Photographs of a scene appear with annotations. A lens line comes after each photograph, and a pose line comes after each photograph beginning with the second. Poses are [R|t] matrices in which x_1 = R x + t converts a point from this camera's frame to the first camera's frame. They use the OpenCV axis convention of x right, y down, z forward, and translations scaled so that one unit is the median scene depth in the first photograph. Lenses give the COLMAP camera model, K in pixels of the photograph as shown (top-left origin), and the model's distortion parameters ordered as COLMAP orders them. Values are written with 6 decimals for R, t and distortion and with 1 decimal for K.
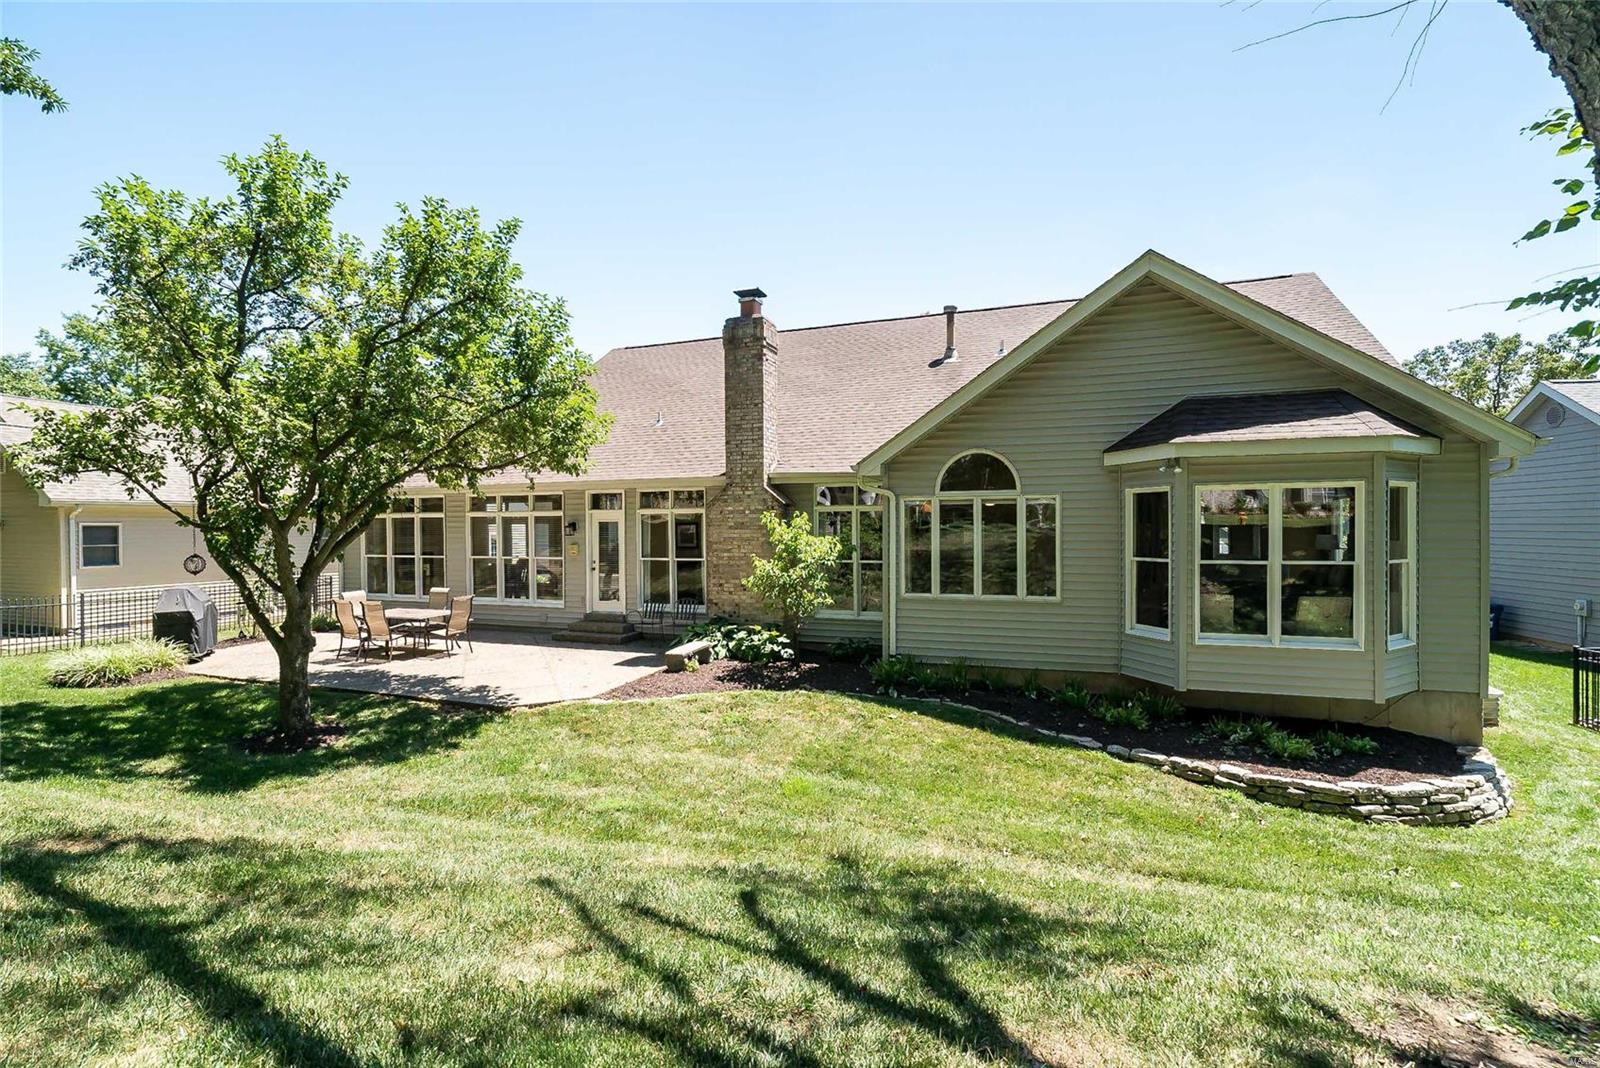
lens RADIAL K [[728.6, 0, 801.2], [0, 728.6, 530.1], [0, 0, 1]] dist [-0.007707, 0.002535]
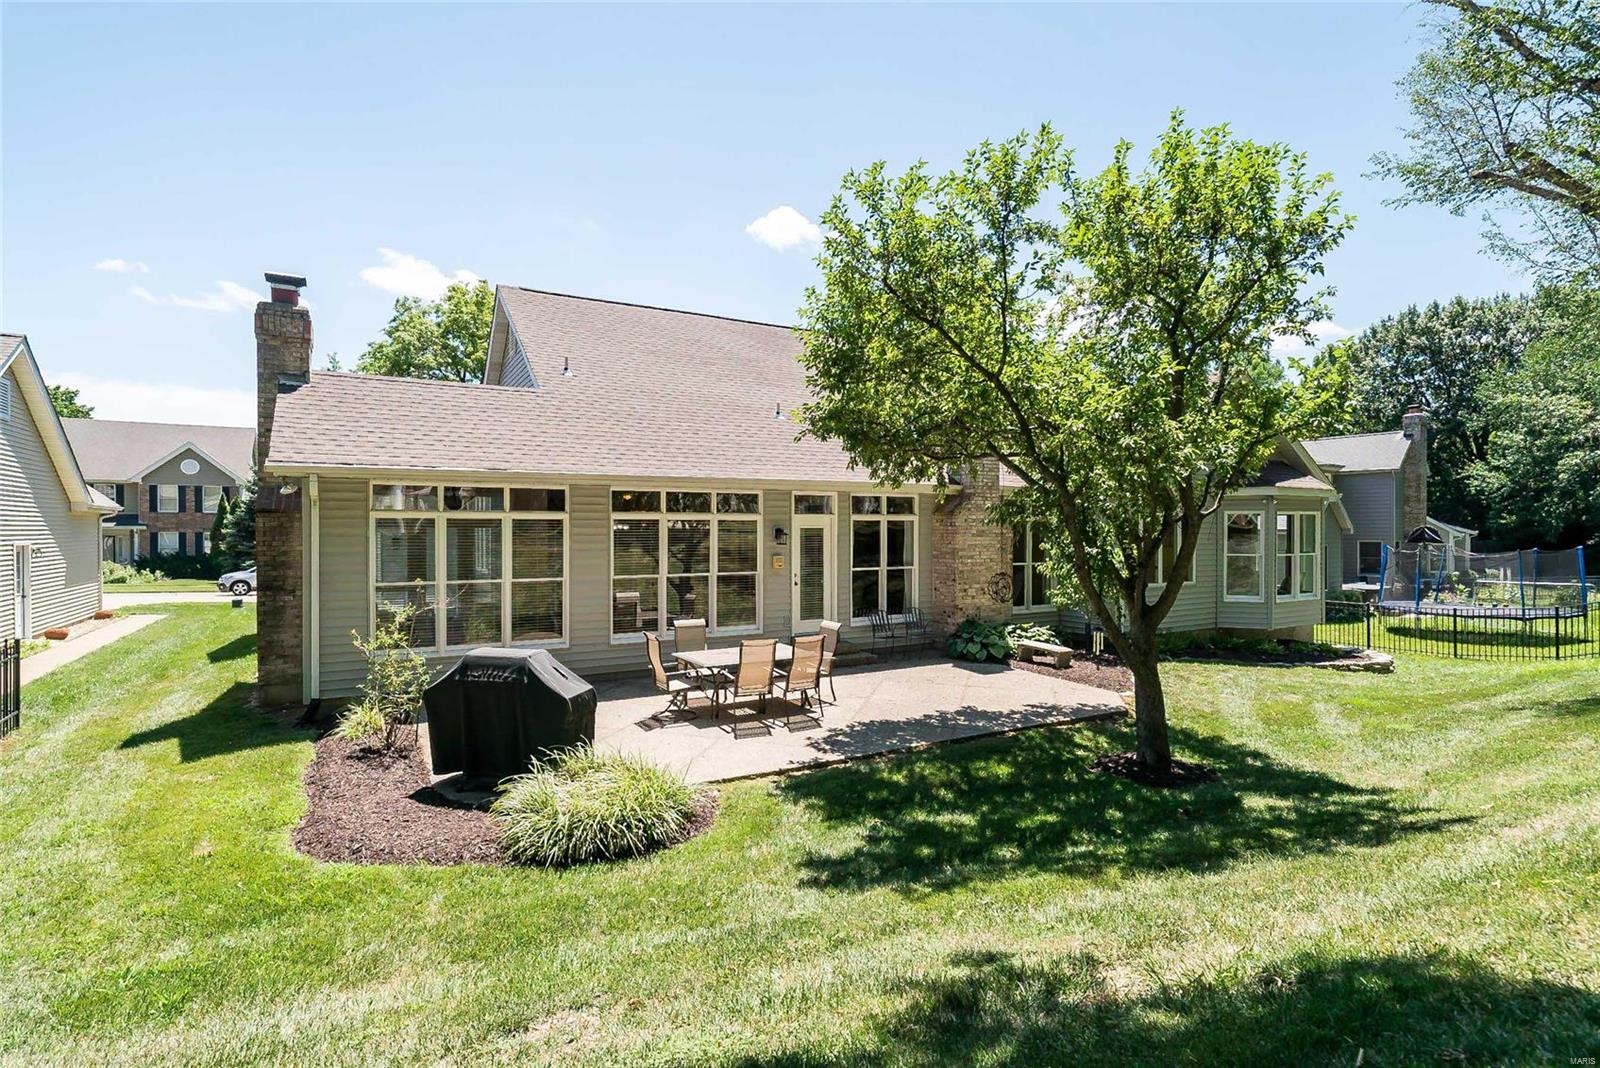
lens RADIAL K [[797.2, 0, 801.9], [0, 797.2, 533.0], [0, 0, 1]] dist [0.002907, 0.000149]
pose [[0.633314, 0.006548, 0.773867, -1.041584], [0.006186, 0.999889, -0.013523, 0.006666], [-0.773870, 0.013351, 0.633204, 0.423697]]
